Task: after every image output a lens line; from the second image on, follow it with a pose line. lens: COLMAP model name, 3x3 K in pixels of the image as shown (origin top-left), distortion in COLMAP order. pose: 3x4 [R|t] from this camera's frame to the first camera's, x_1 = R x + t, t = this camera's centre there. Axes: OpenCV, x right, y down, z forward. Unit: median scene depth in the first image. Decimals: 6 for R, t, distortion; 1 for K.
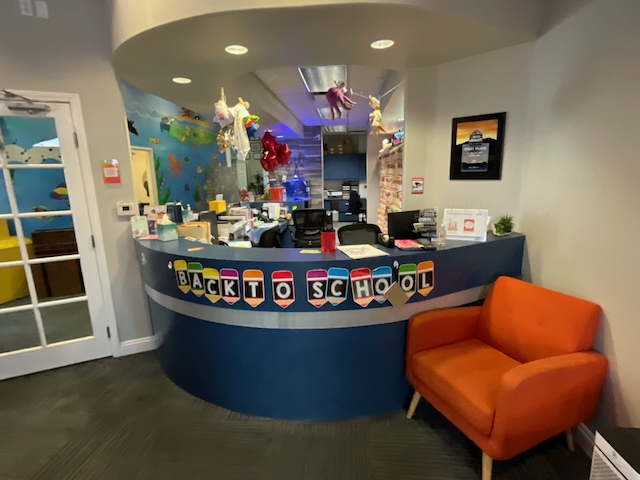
lens RADIAL K [[335.3, 0, 319.1], [0, 335.3, 240.7], [0, 0, 1]] dist [0.017966, 0.001219]
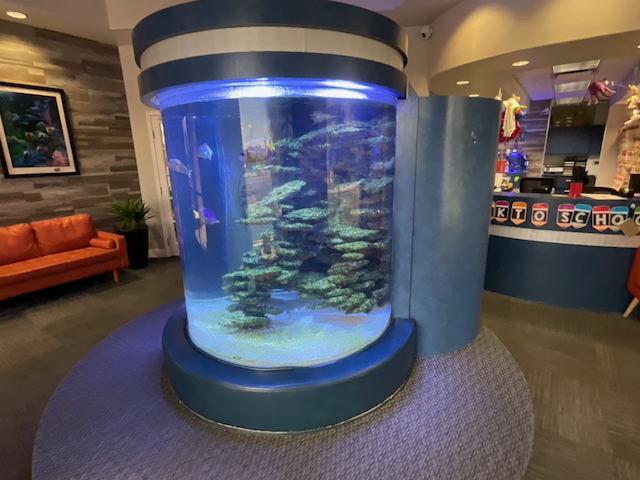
lens RADIAL K [[335.3, 0, 323.6], [0, 335.3, 238.7], [0, 0, 1]] dist [0.017966, 0.001219]
pose [[0.869435, 0.127697, -0.477259, -0.184818], [-0.098797, 0.991445, 0.085294, 0.185475], [0.484068, -0.027005, 0.874613, -0.815046]]
